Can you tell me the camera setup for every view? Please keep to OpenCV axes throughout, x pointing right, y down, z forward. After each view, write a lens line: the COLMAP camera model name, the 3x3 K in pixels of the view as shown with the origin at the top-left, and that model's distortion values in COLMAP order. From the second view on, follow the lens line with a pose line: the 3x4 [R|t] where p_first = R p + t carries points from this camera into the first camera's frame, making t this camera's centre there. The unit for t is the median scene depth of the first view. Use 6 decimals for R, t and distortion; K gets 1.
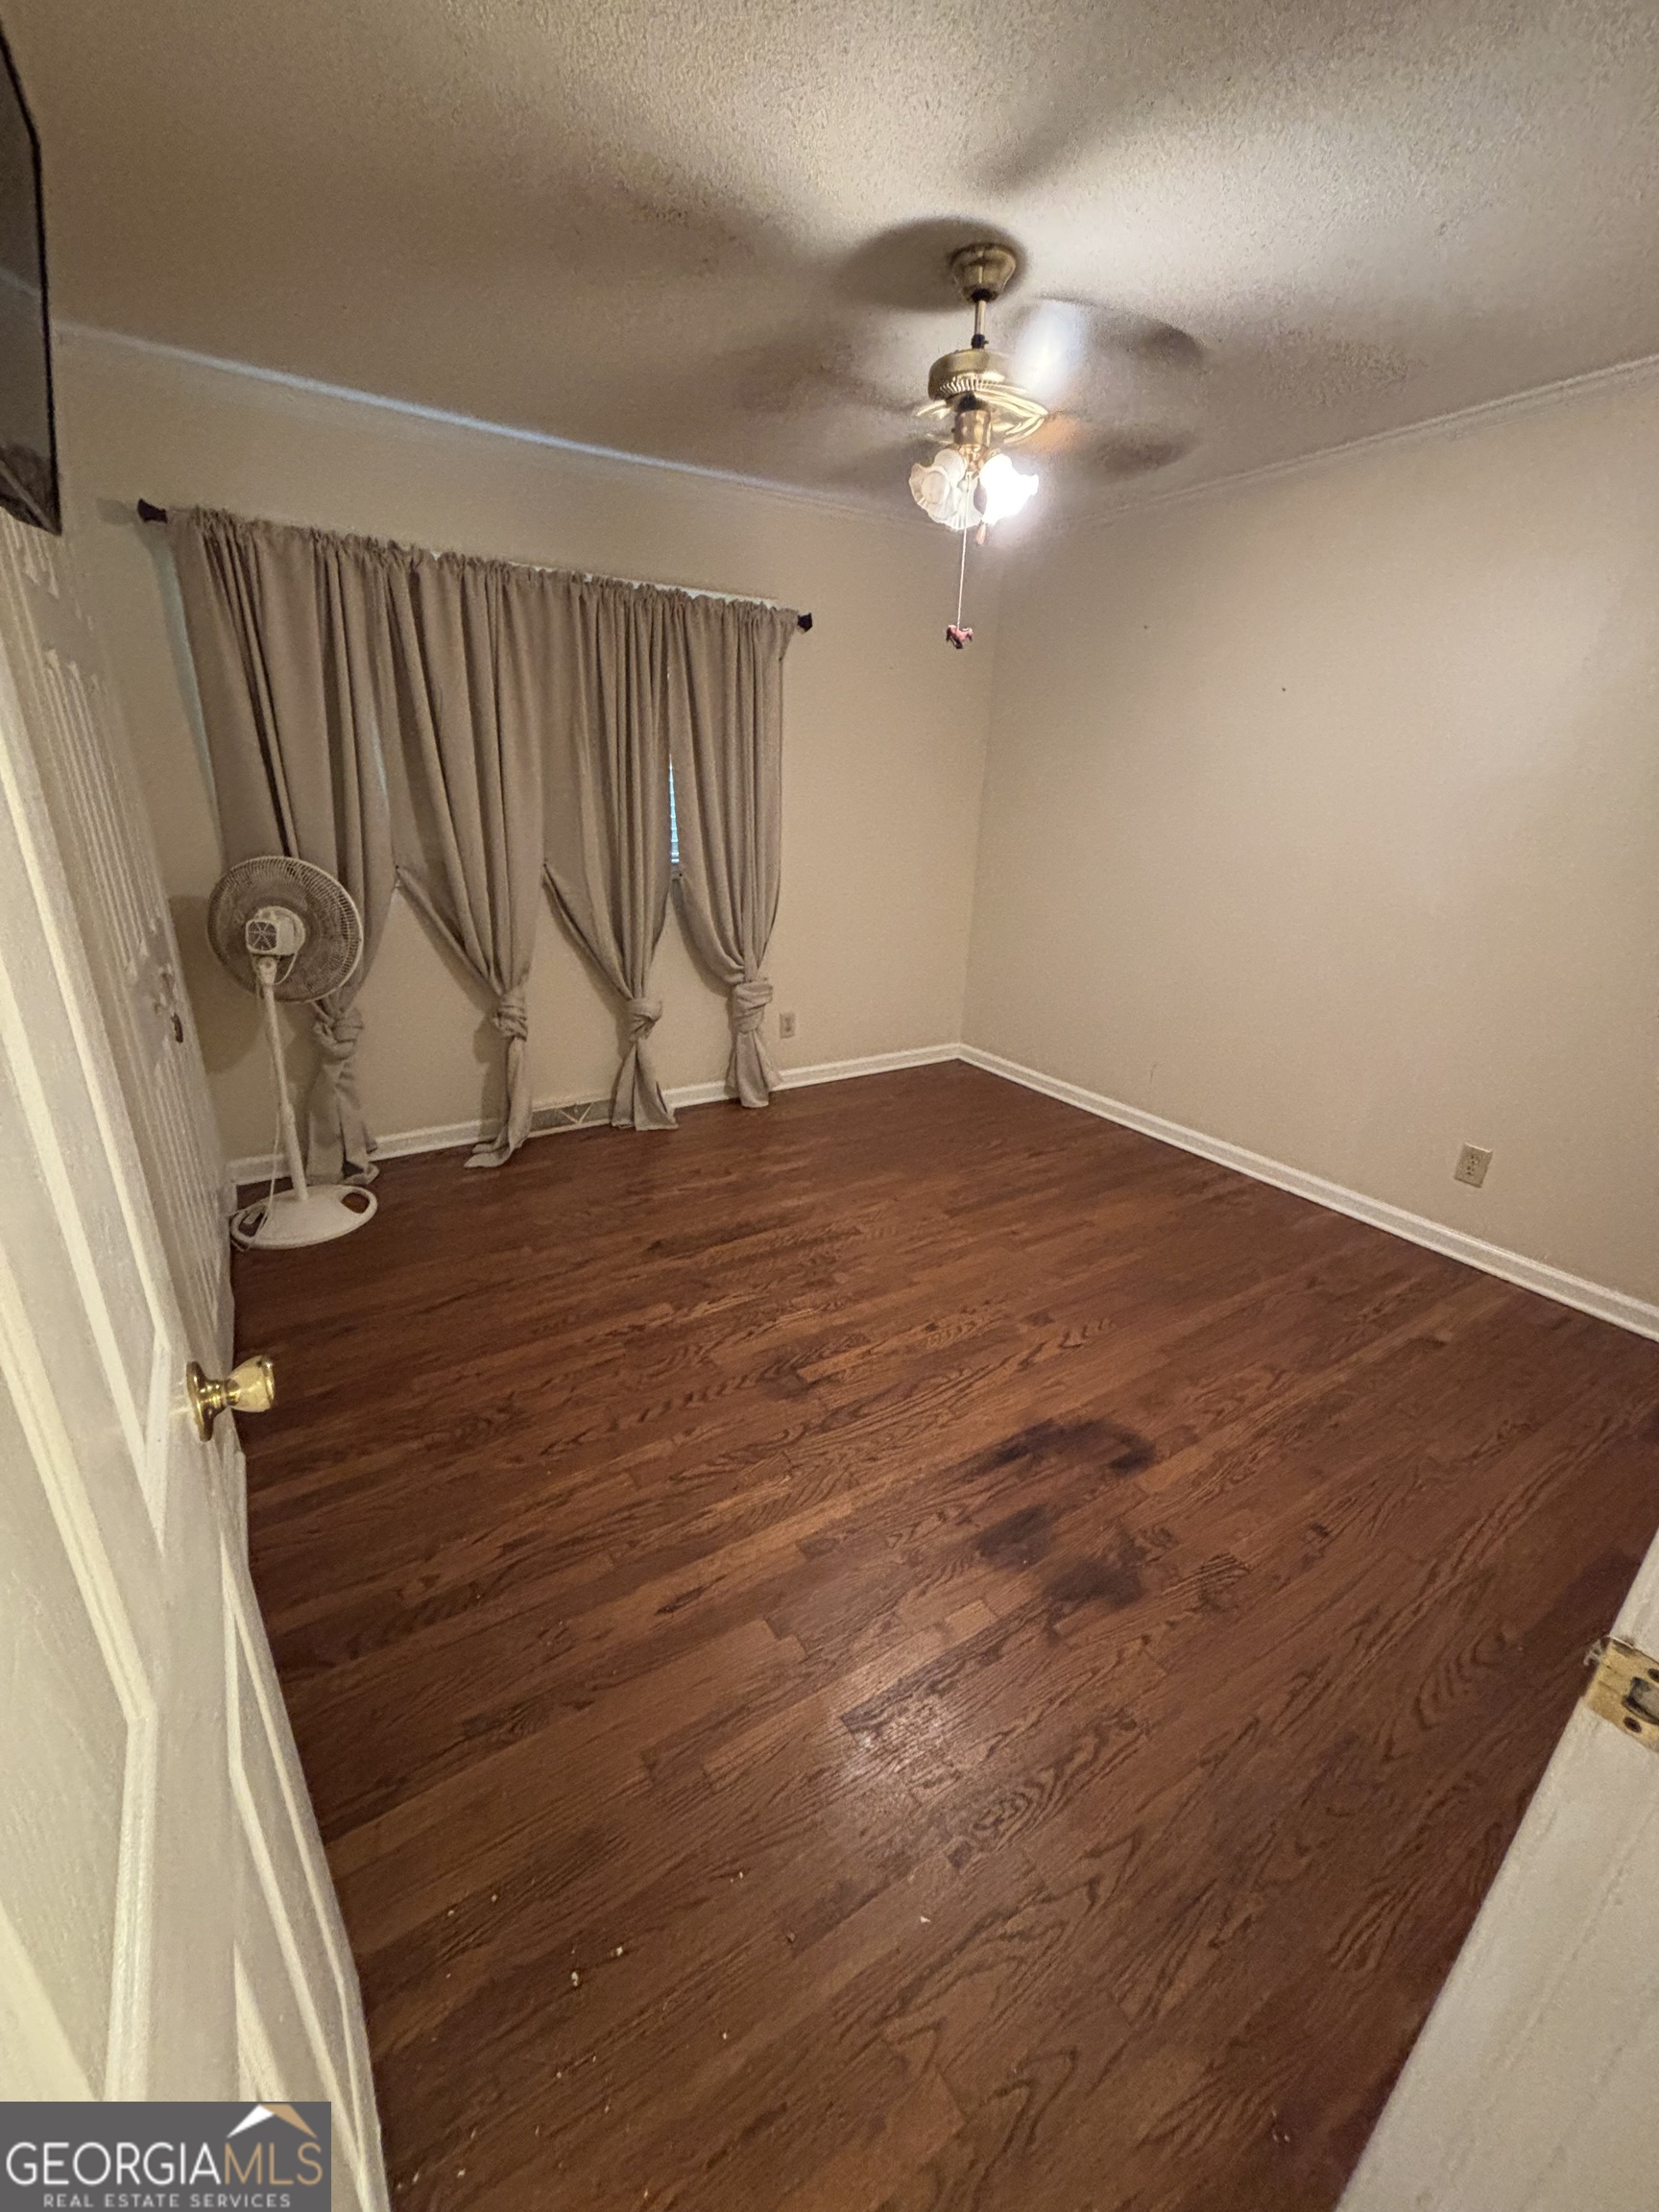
lens RADIAL K [[888.8, 0, 820.4], [0, 888.8, 1109.8], [0, 0, 1]] dist [-0.000500, -0.000076]
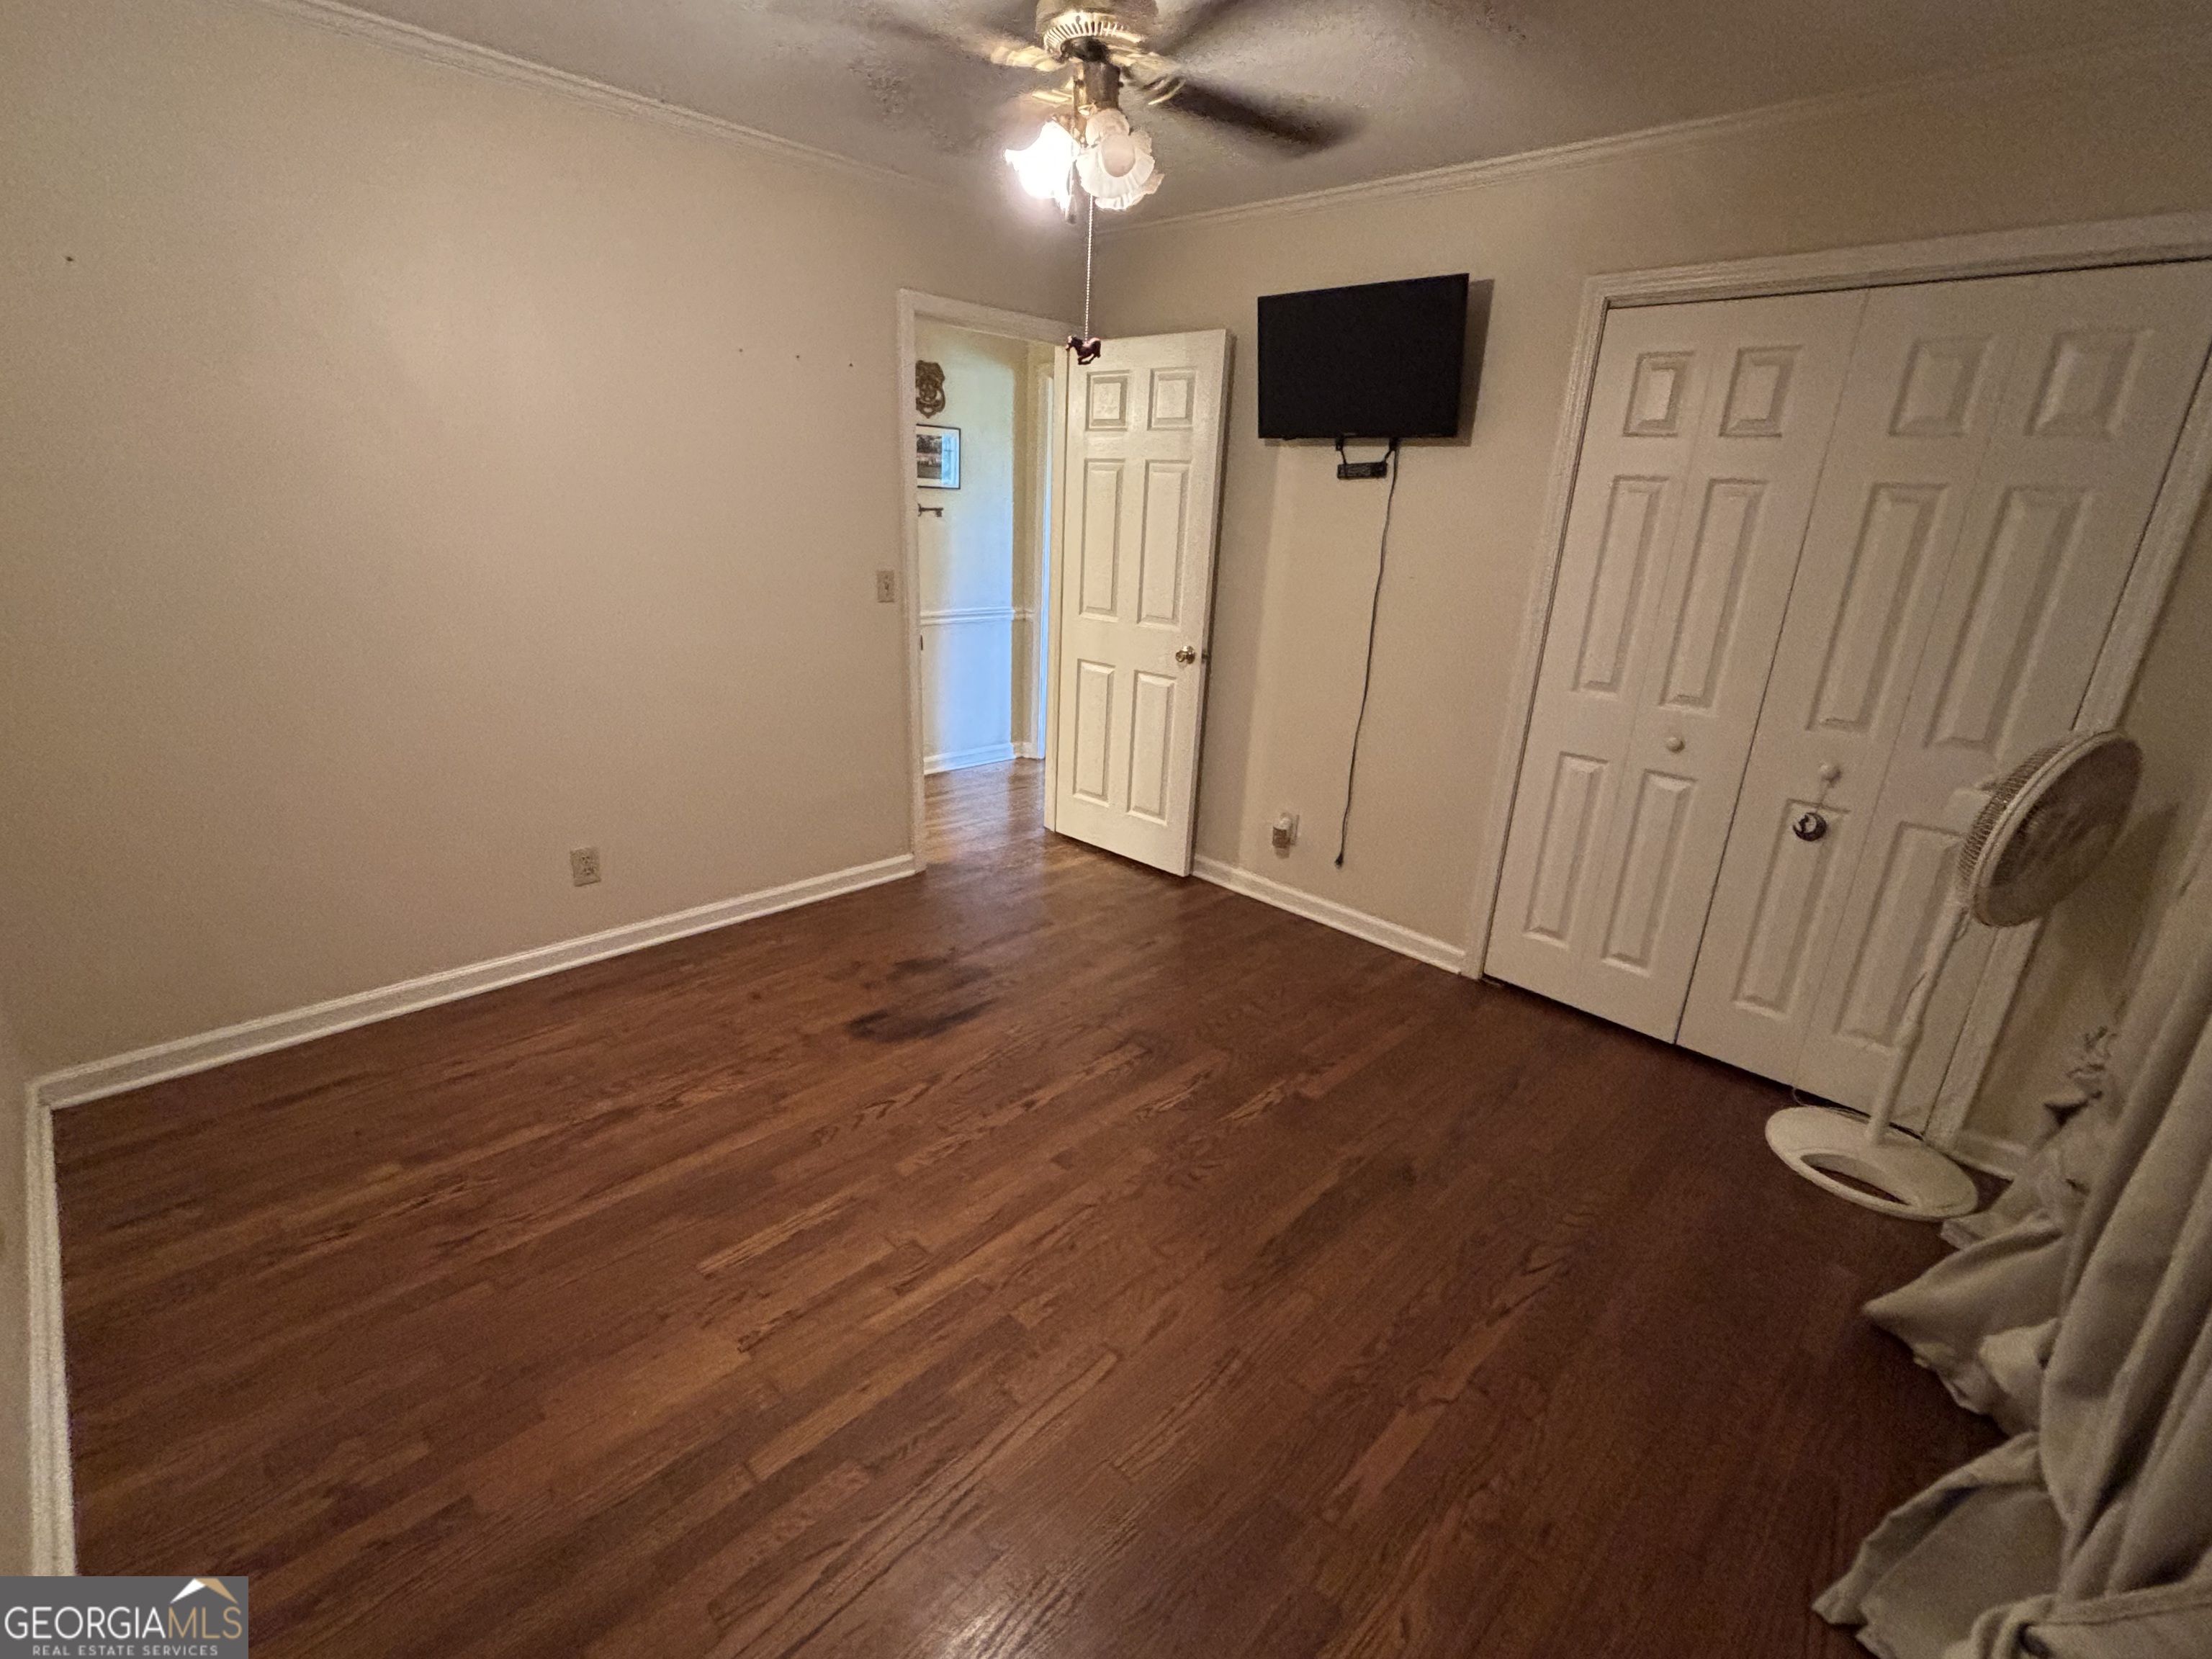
lens RADIAL K [[988.1, 0, 1094.3], [0, 988.1, 828.3], [0, 0, 1]] dist [0.000361, -0.000020]
pose [[-0.971909, 0.005659, -0.235289, 0.317171], [-0.144668, 0.774190, 0.616198, -0.659394], [0.185645, 0.632927, -0.751624, 1.700922]]
